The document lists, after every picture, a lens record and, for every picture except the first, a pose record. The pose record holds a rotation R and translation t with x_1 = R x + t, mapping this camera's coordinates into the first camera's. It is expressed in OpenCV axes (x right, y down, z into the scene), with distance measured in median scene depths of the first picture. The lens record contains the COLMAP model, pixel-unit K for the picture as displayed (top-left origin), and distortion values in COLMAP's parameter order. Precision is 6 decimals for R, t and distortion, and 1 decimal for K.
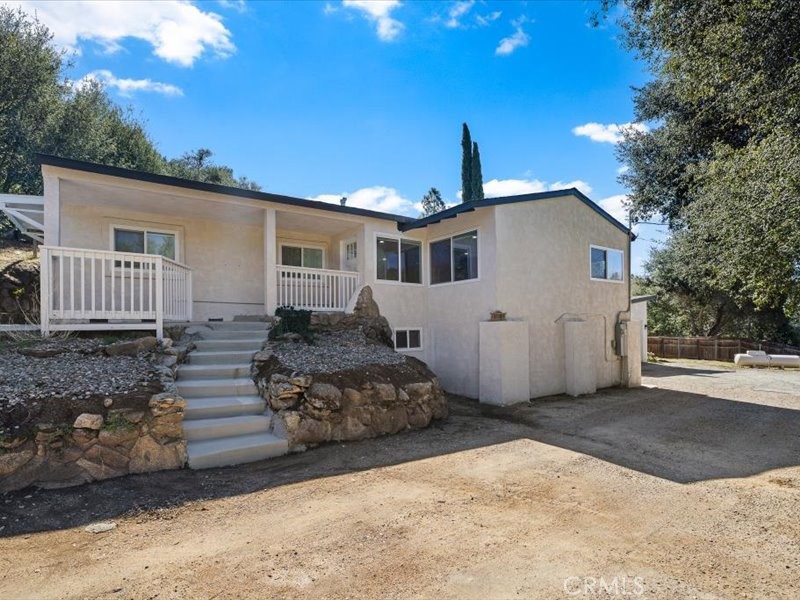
lens RADIAL K [[426.6, 0, 400.0], [0, 426.6, 300.0], [0, 0, 1]] dist [-0.002486, 0.000251]
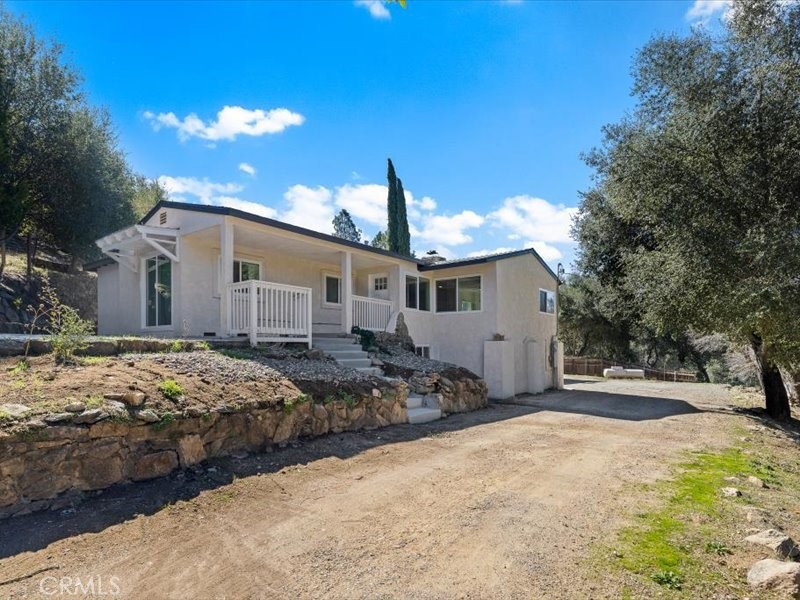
lens RADIAL K [[465.6, 0, 400.0], [0, 465.6, 300.0], [0, 0, 1]] dist [-0.001437, 0.000201]
pose [[0.949275, 0.044899, 0.311224, -0.512147], [-0.032563, 0.998468, -0.044725, -0.006349], [-0.312756, 0.032322, 0.949283, -0.351916]]
